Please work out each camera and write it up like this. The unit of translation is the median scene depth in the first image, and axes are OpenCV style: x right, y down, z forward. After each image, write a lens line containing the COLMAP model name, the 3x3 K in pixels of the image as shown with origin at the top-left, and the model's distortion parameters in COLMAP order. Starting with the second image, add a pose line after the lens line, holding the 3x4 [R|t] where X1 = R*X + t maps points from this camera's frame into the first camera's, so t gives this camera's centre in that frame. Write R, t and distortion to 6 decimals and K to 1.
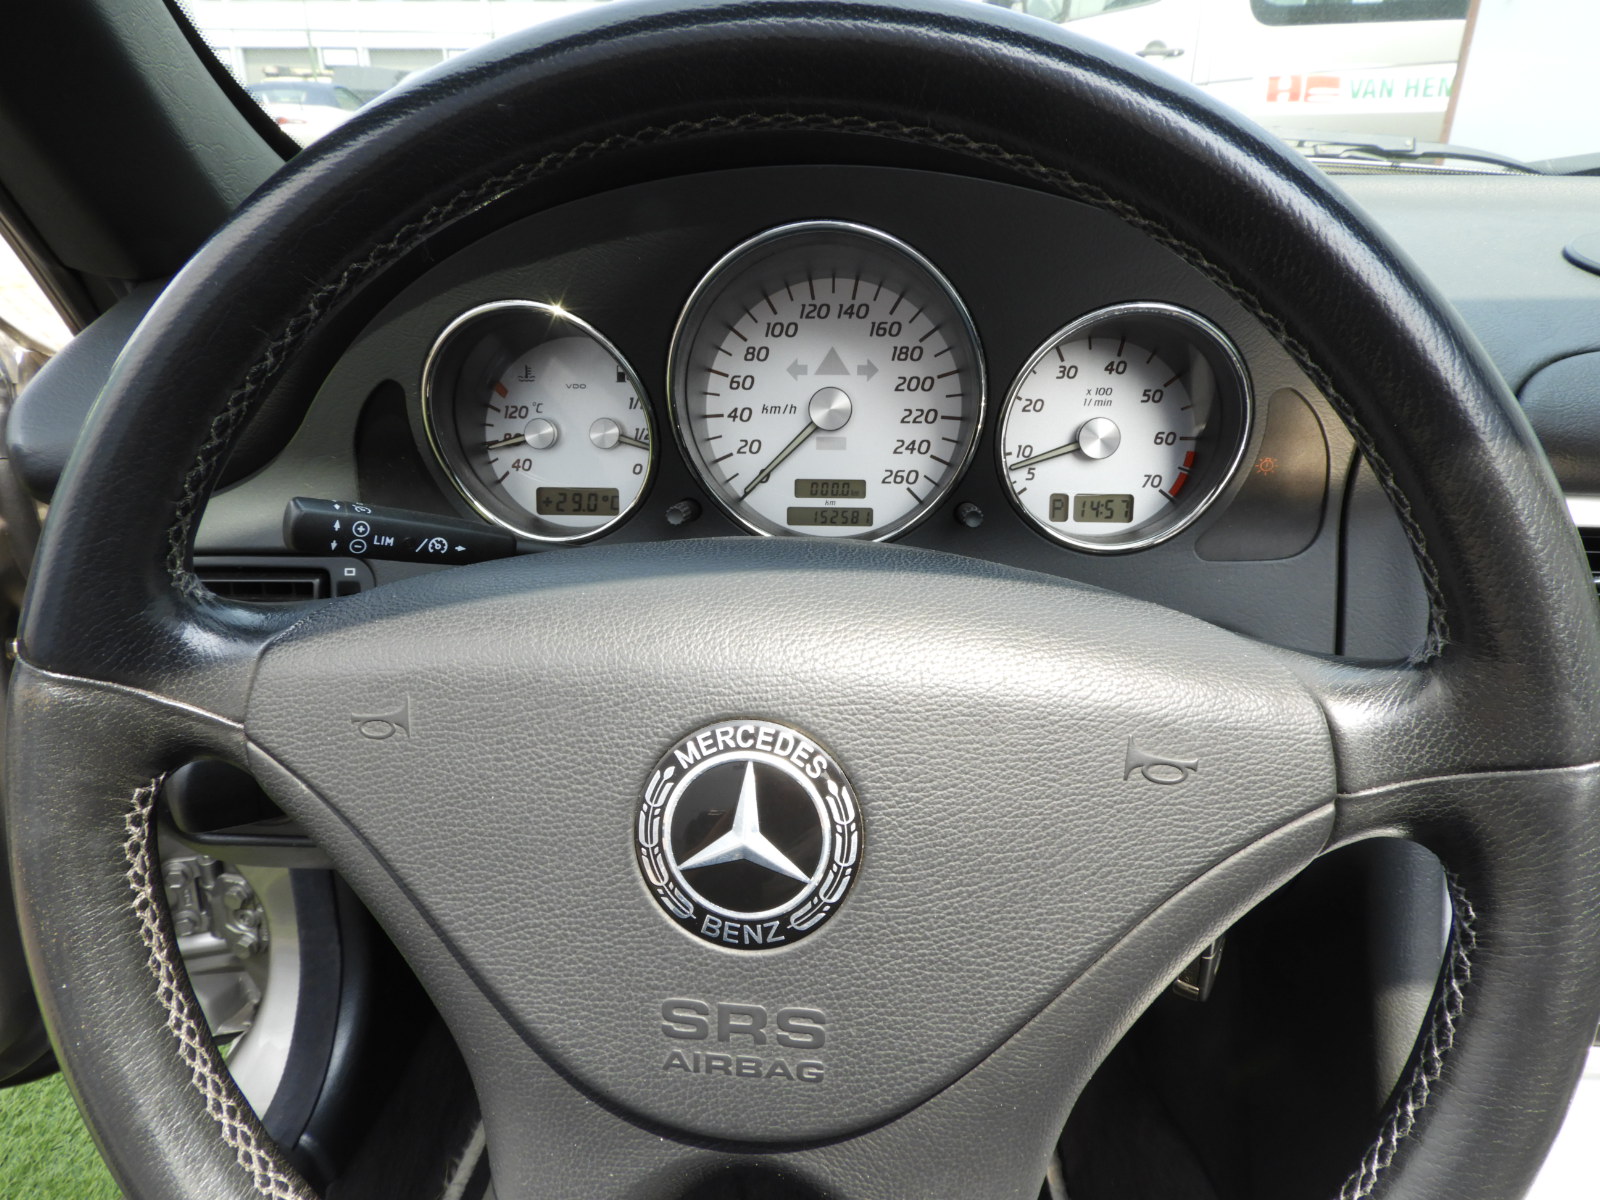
lens RADIAL K [[1127.3, 0, 800.0], [0, 1127.3, 600.0], [0, 0, 1]] dist [0.009501, -0.013466]
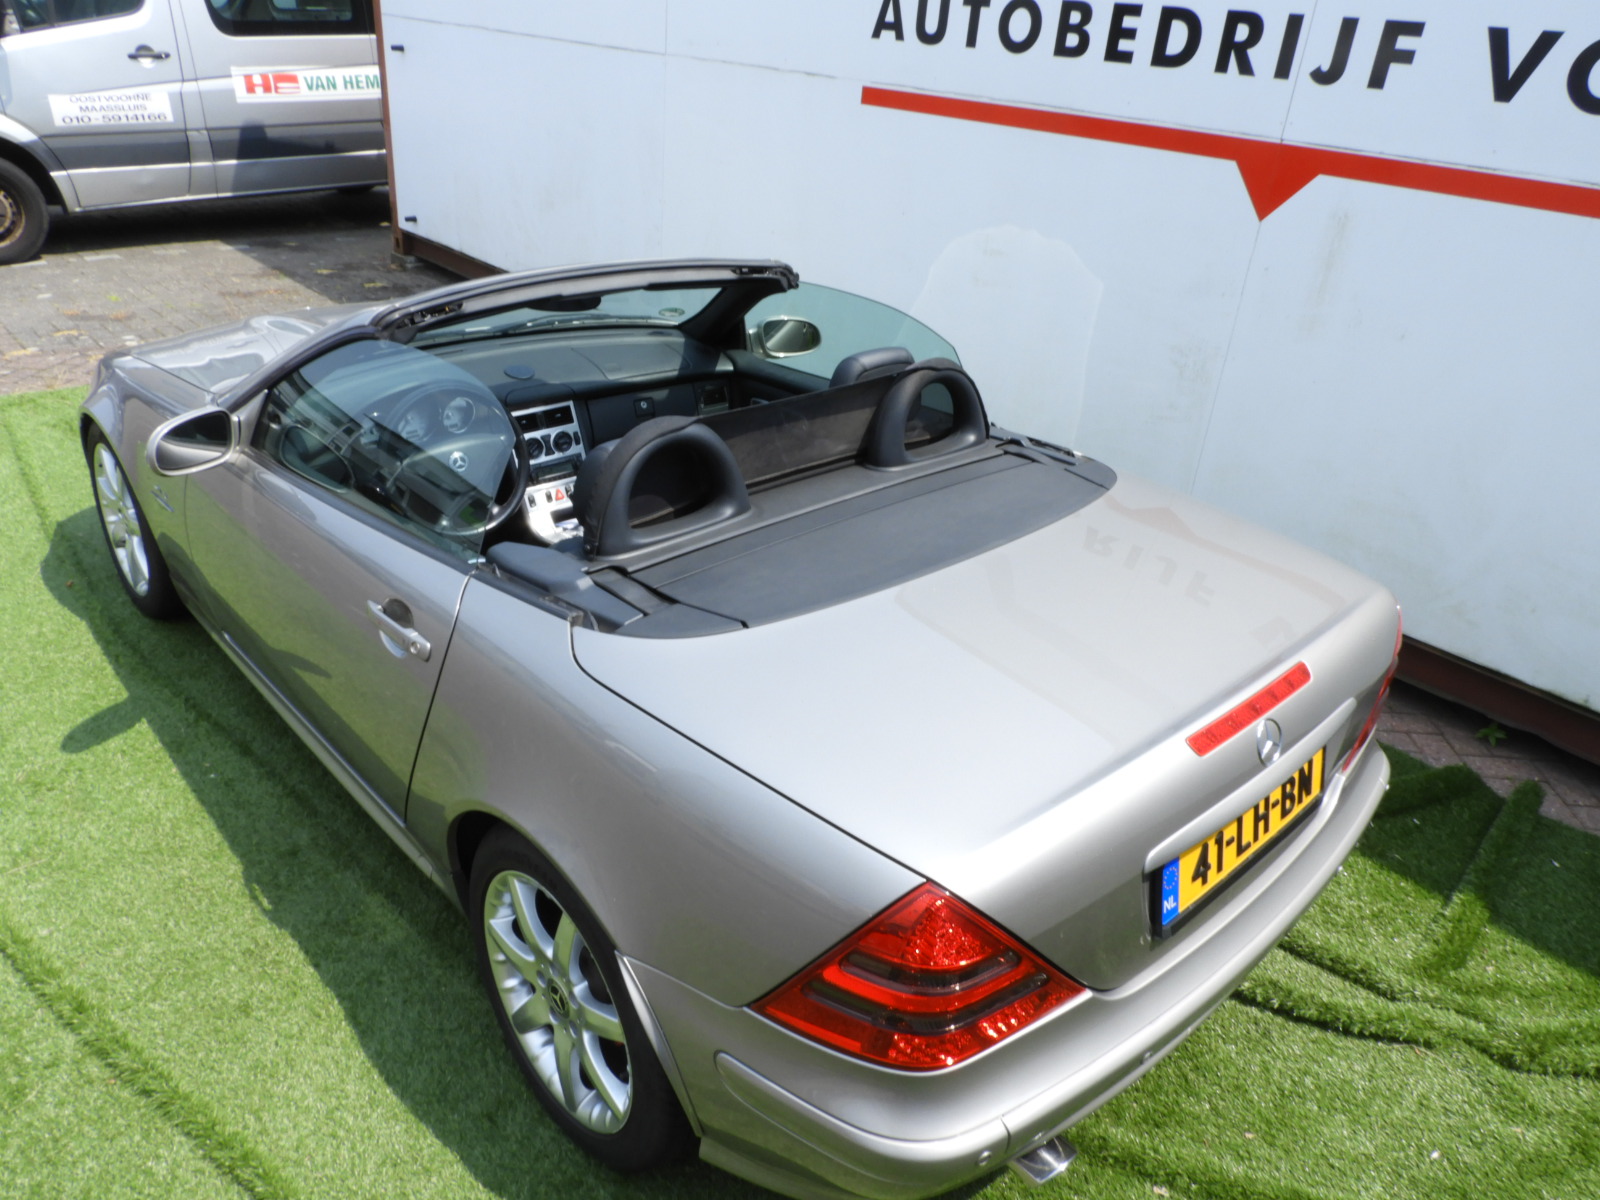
lens RADIAL K [[1129.1, 0, 800.8], [0, 1129.1, 597.3], [0, 0, 1]] dist [0.001570, -0.001495]
pose [[0.662412, -0.313343, 0.680460, -2.985533], [0.234825, 0.949394, 0.208587, -0.034359], [-0.711384, 0.021619, 0.702471, -4.700656]]
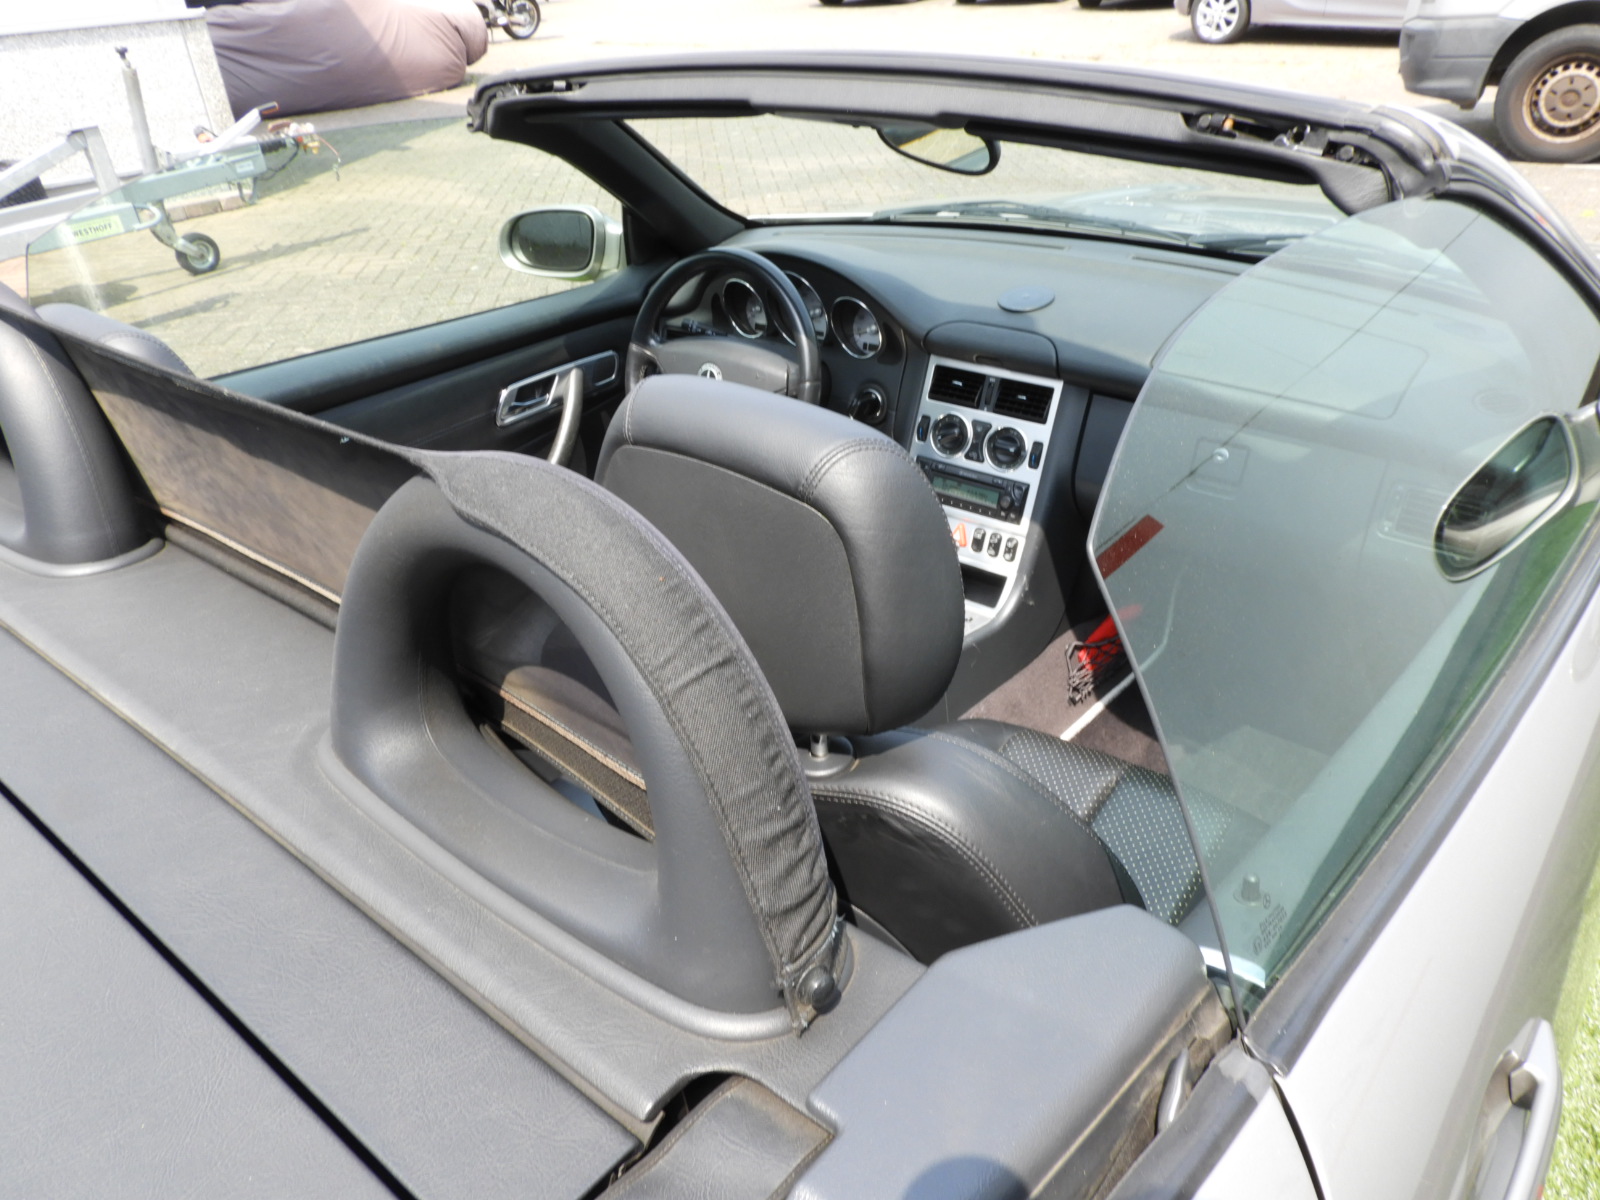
lens RADIAL K [[1121.7, 0, 803.9], [0, 1121.7, 600.0], [0, 0, 1]] dist [0.022965, -0.021276]
pose [[0.836242, 0.243298, -0.491433, 2.072554], [-0.164171, 0.966158, 0.198963, 0.022004], [0.523209, -0.085702, 0.847884, -2.301662]]
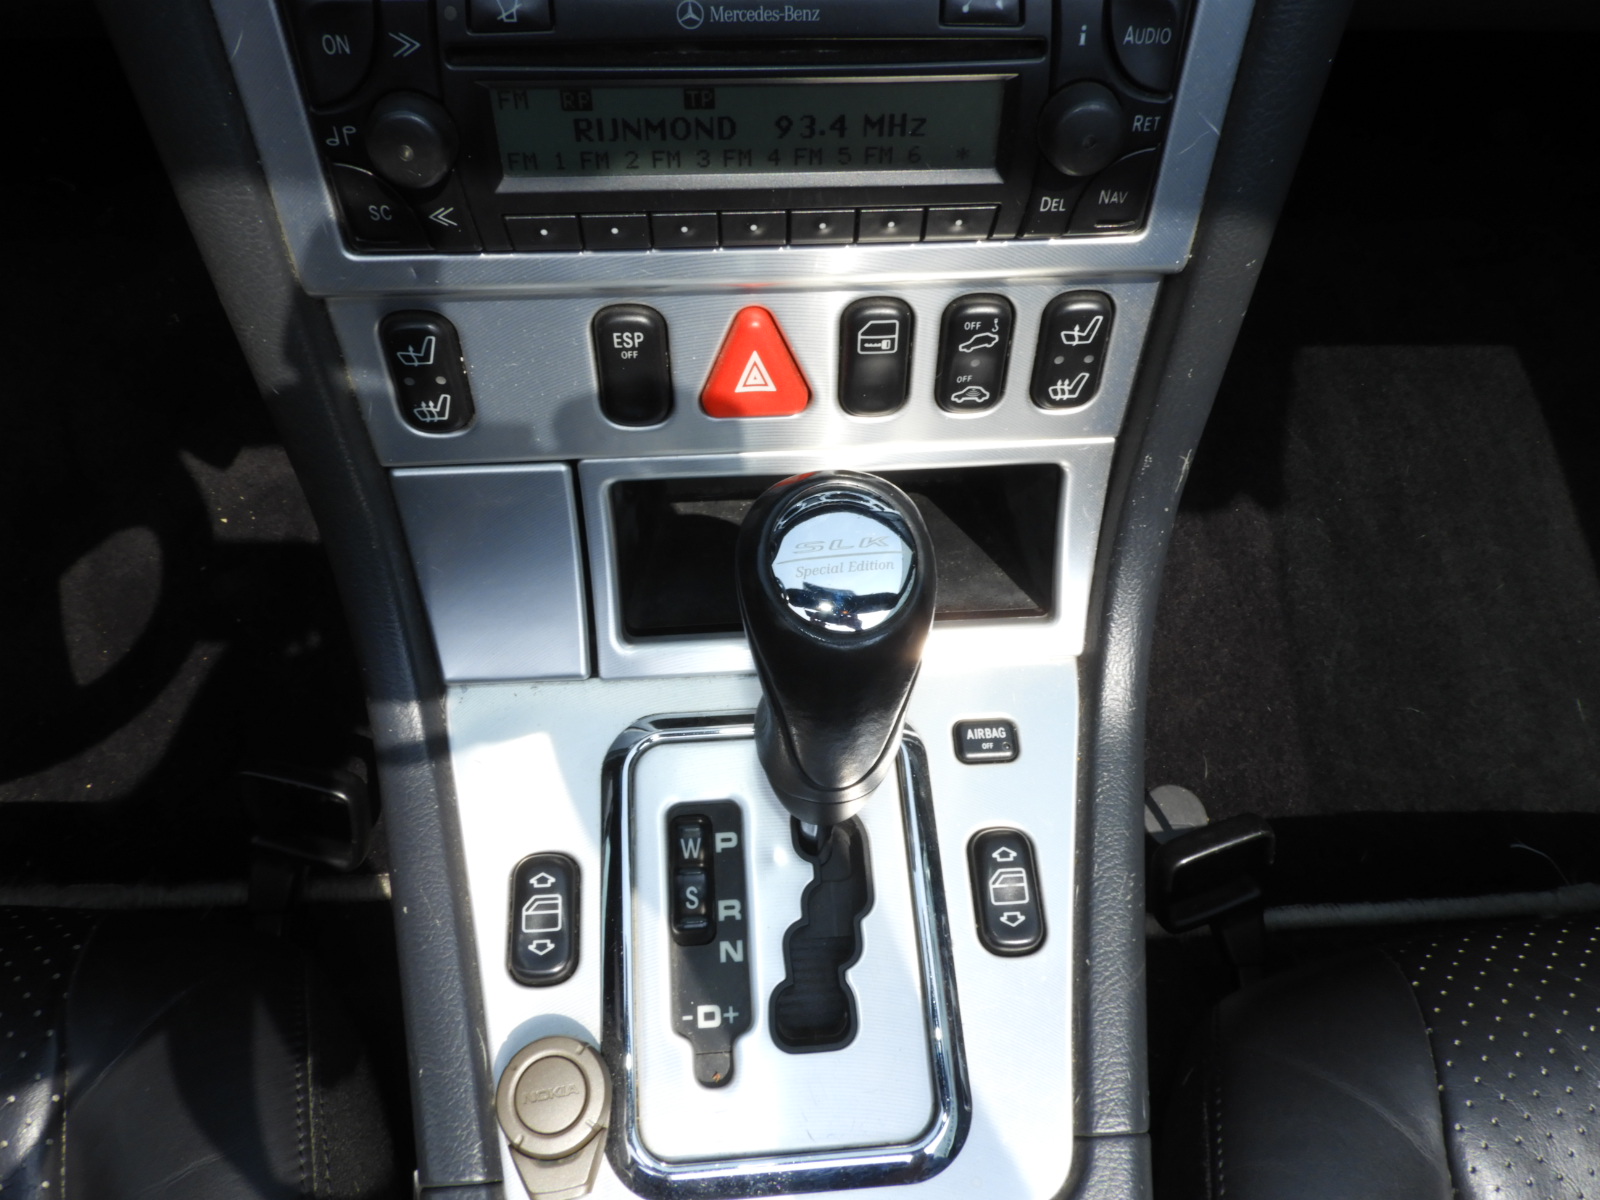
lens RADIAL K [[1129.9, 0, 802.2], [0, 1129.9, 602.3], [0, 0, 1]] dist [0.011835, -0.003943]
pose [[0.985840, -0.131985, 0.103442, 0.672217], [0.026428, 0.731441, 0.681392, 0.103557], [-0.165595, -0.669010, 0.724572, 0.335937]]
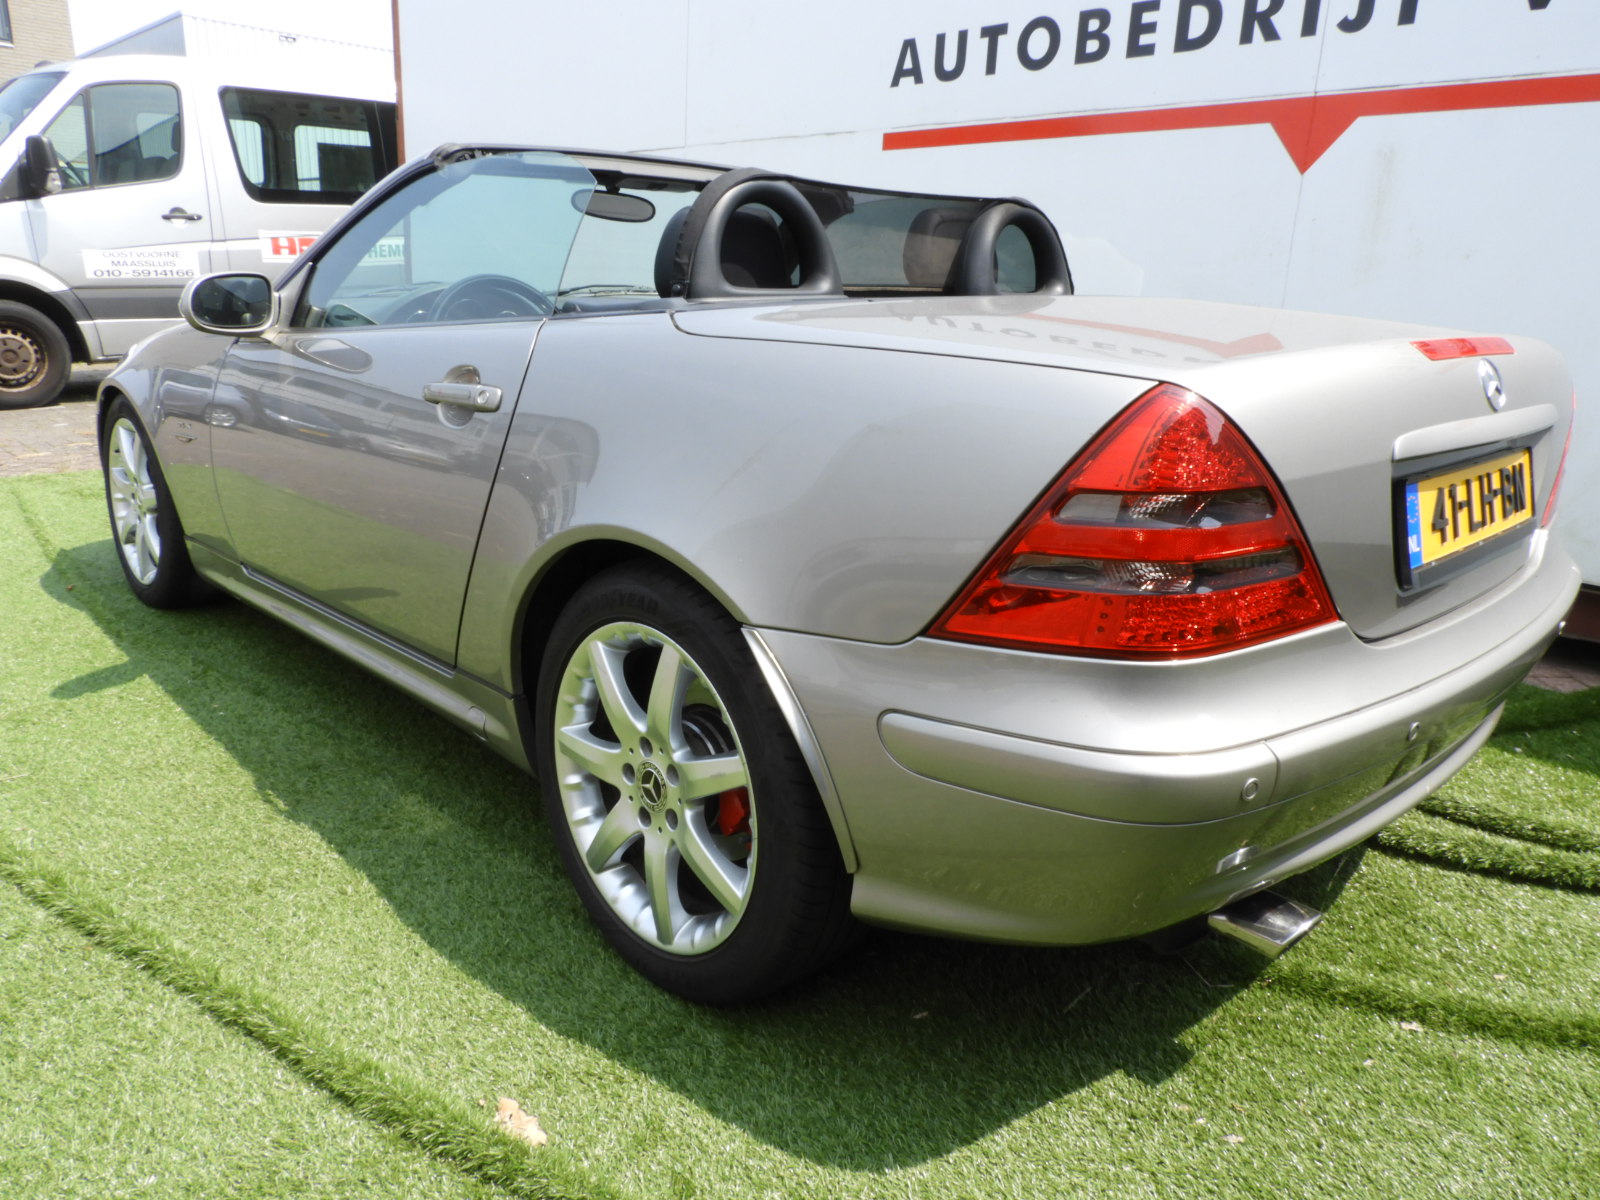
lens RADIAL K [[1127.3, 0, 800.0], [0, 1127.3, 600.0], [0, 0, 1]] dist [0.009501, -0.013466]
pose [[0.647679, -0.193270, 0.736993, -3.307451], [0.270406, 0.962632, 0.014806, 1.518090], [-0.712315, 0.189698, 0.675739, -3.851217]]
